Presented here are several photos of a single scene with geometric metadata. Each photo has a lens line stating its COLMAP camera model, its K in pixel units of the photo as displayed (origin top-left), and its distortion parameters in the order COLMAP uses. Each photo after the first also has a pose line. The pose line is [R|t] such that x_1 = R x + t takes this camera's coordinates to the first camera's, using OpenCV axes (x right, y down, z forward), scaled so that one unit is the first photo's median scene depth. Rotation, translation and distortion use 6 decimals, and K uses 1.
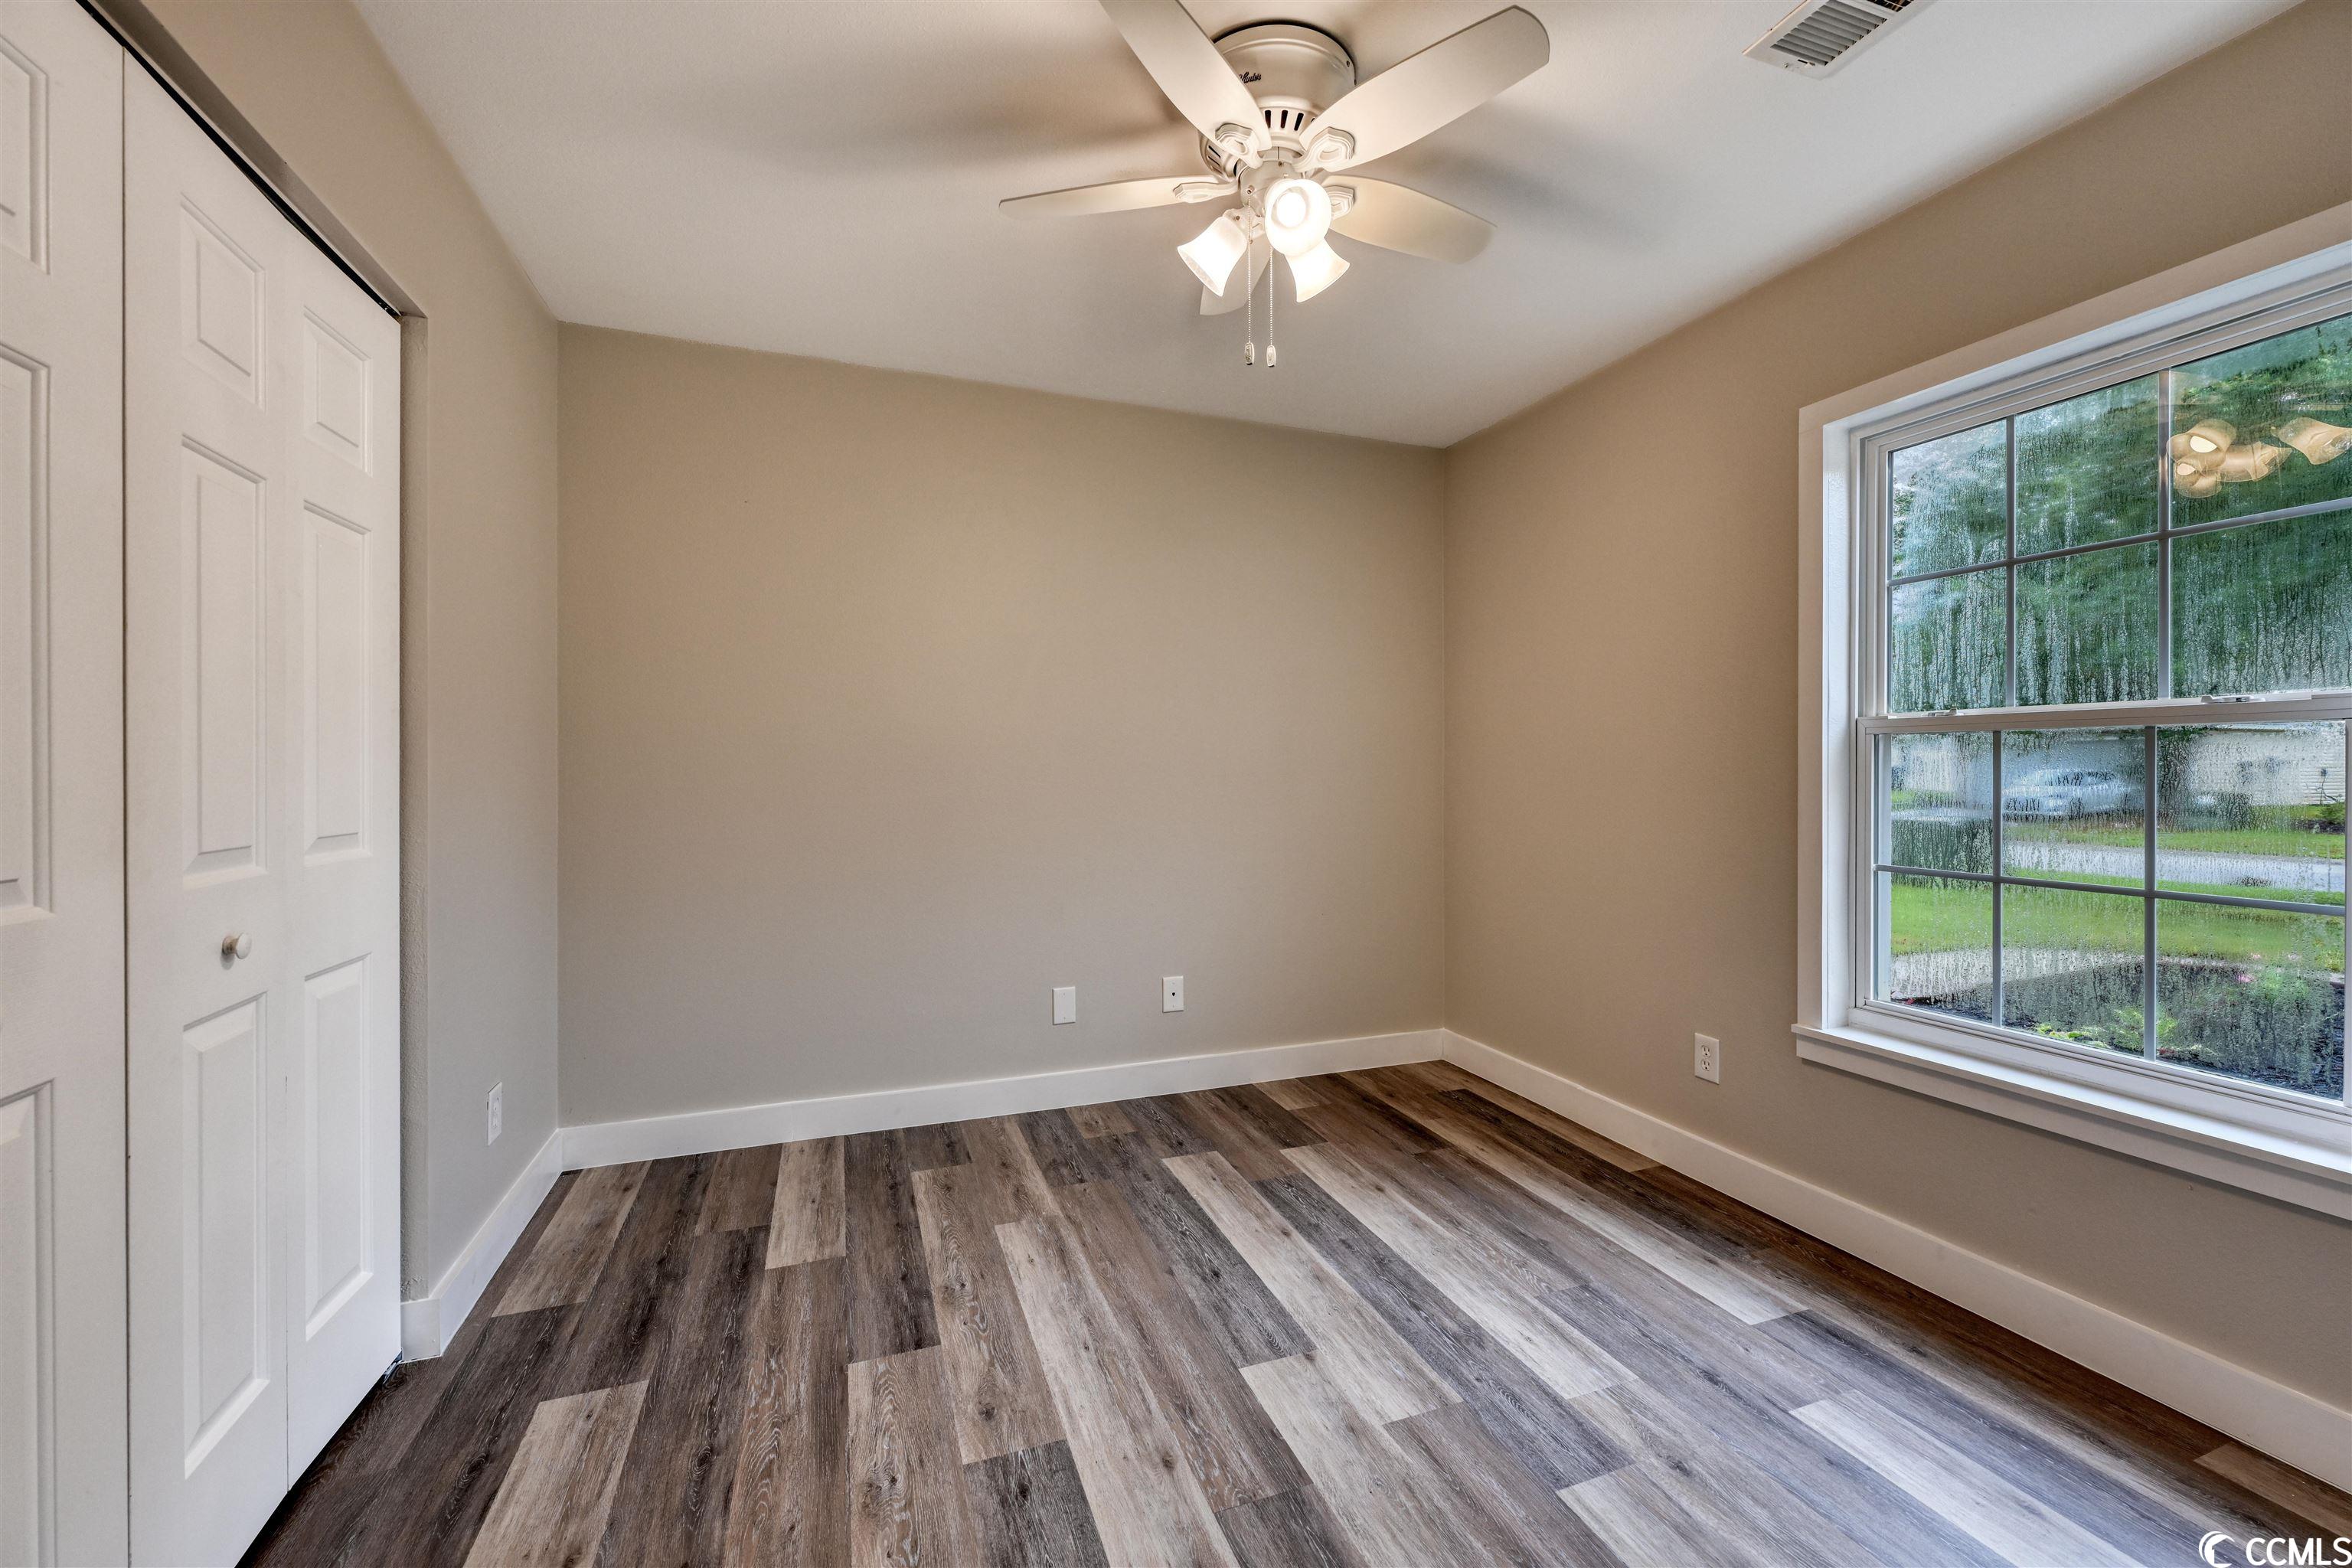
lens RADIAL K [[931.2, 0, 1189.0], [0, 931.2, 773.4], [0, 0, 1]] dist [0.000915, 0.000148]
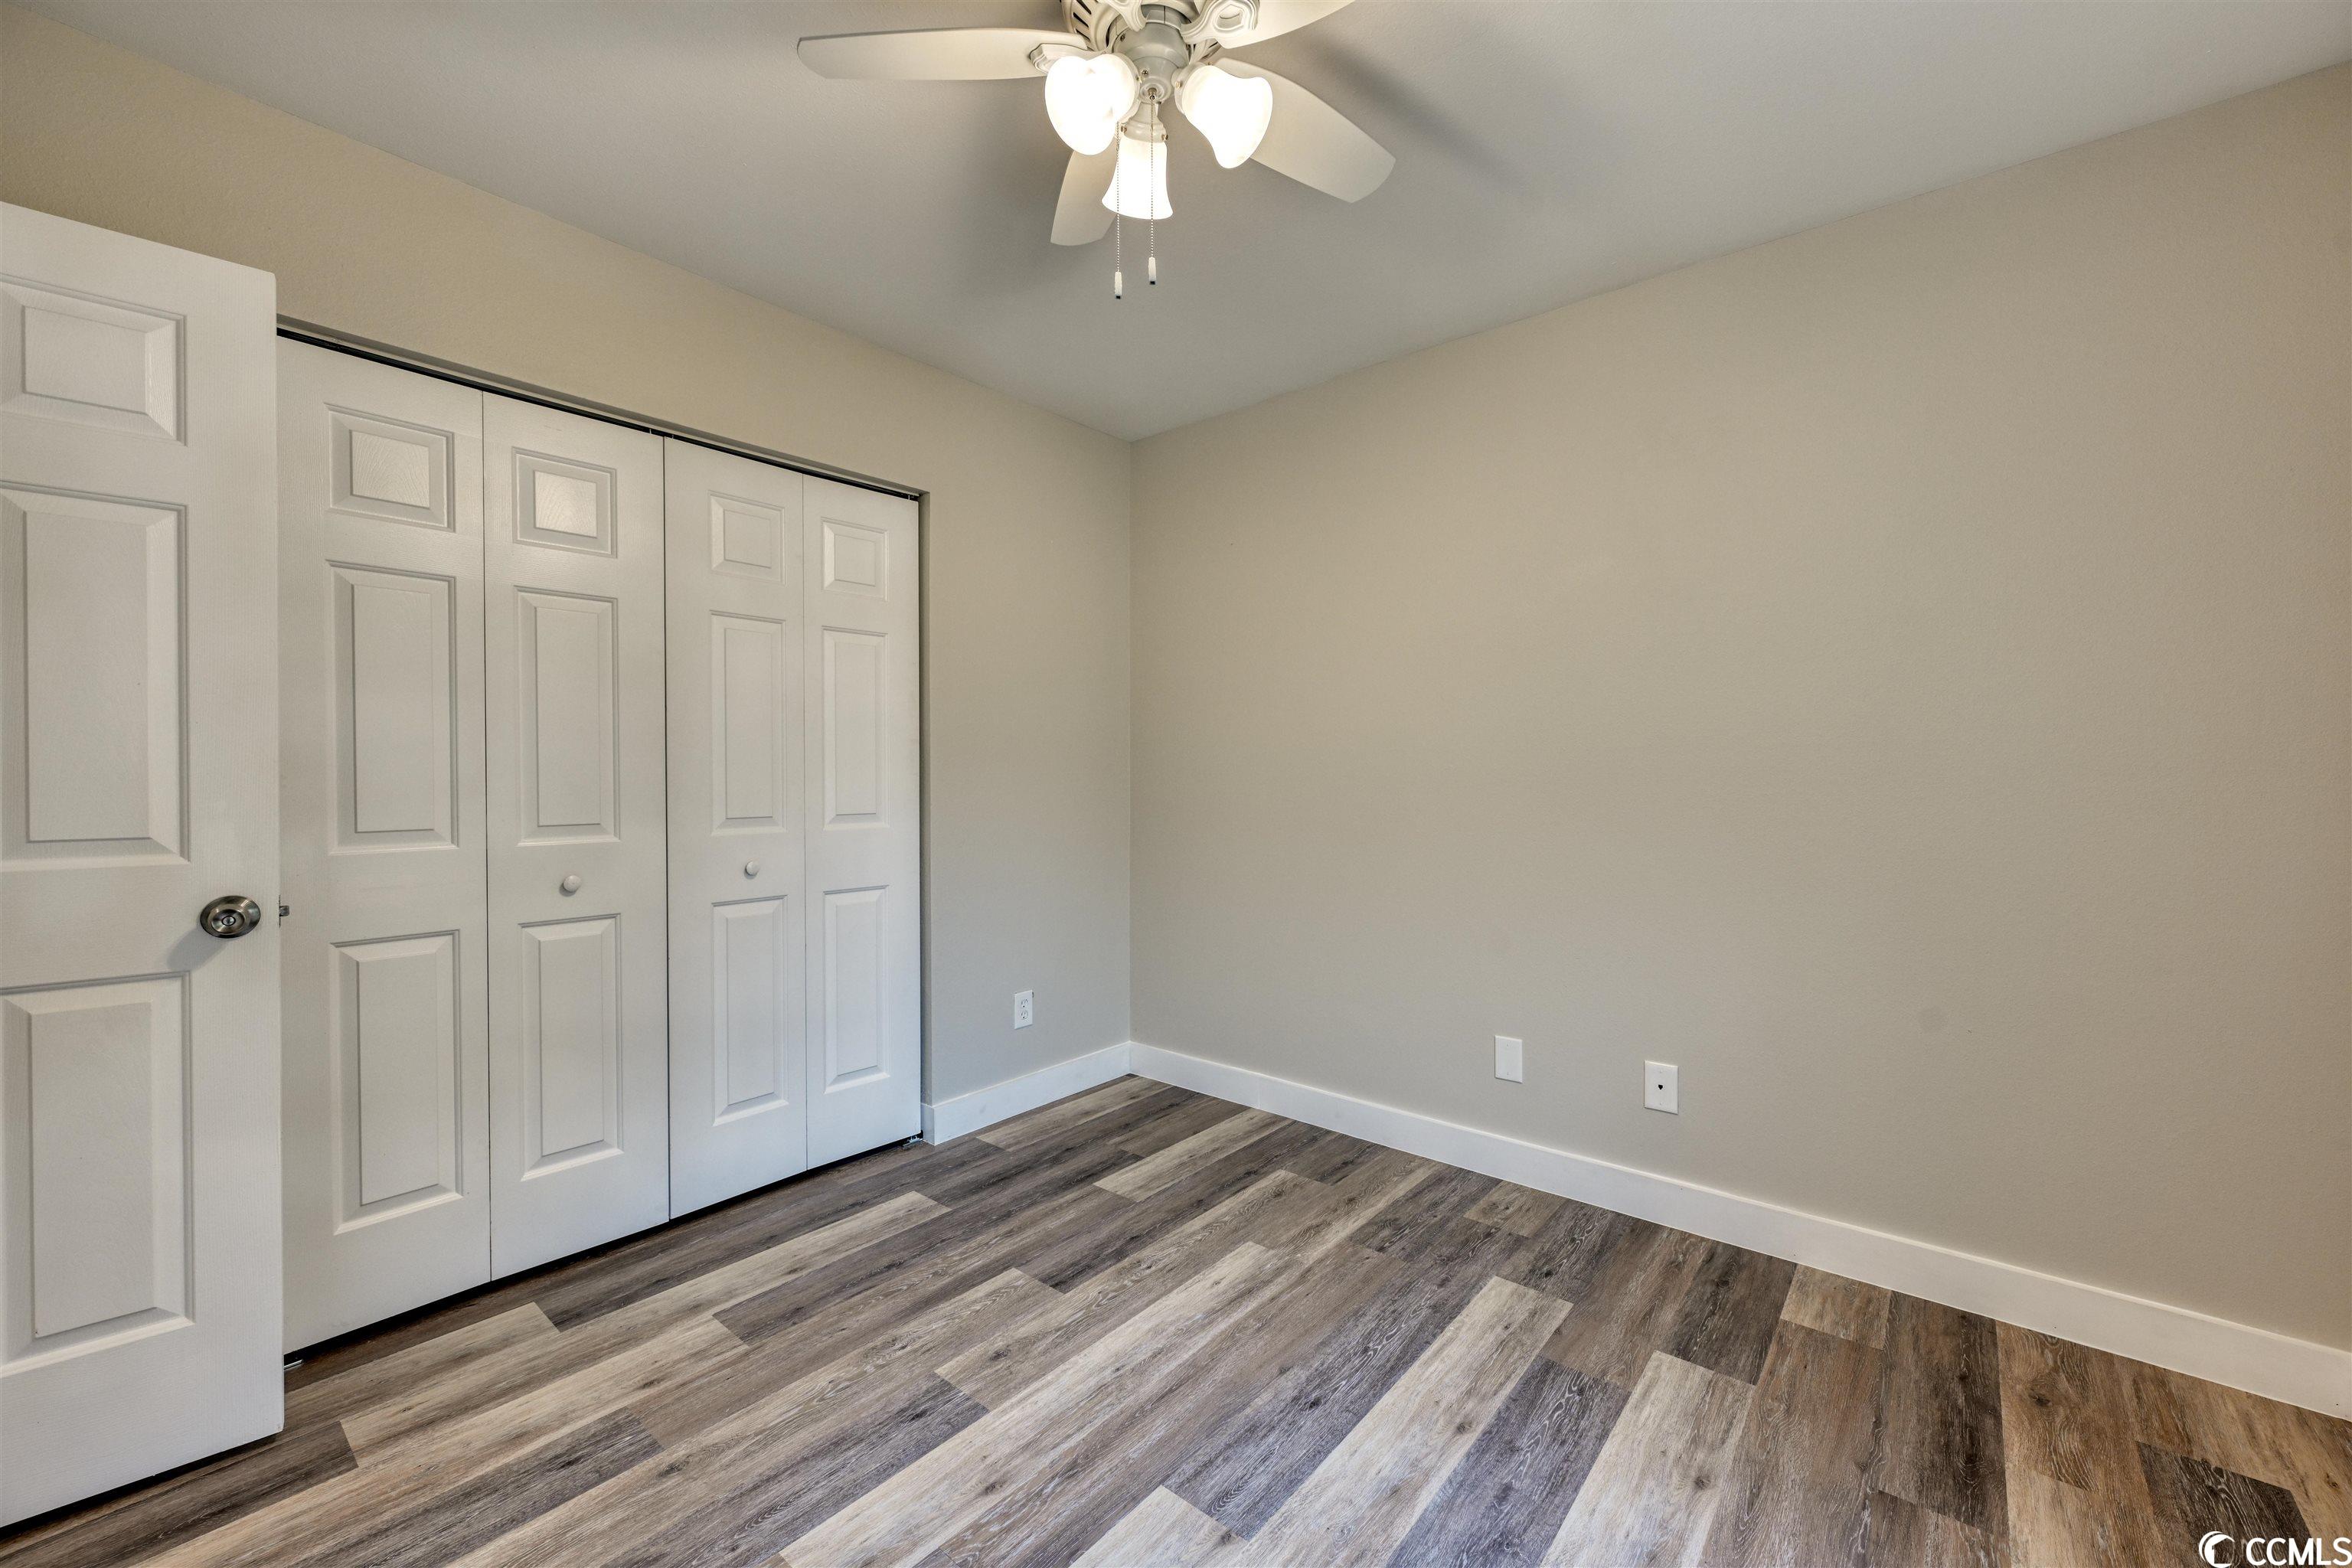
lens RADIAL K [[931.2, 0, 1191.1], [0, 931.2, 782.6], [0, 0, 1]] dist [0.000915, 0.000148]
pose [[0.493389, 0.008323, -0.869769, 0.614640], [-0.002825, 0.999964, 0.007966, -0.005094], [0.869804, -0.001473, 0.493394, 0.466699]]
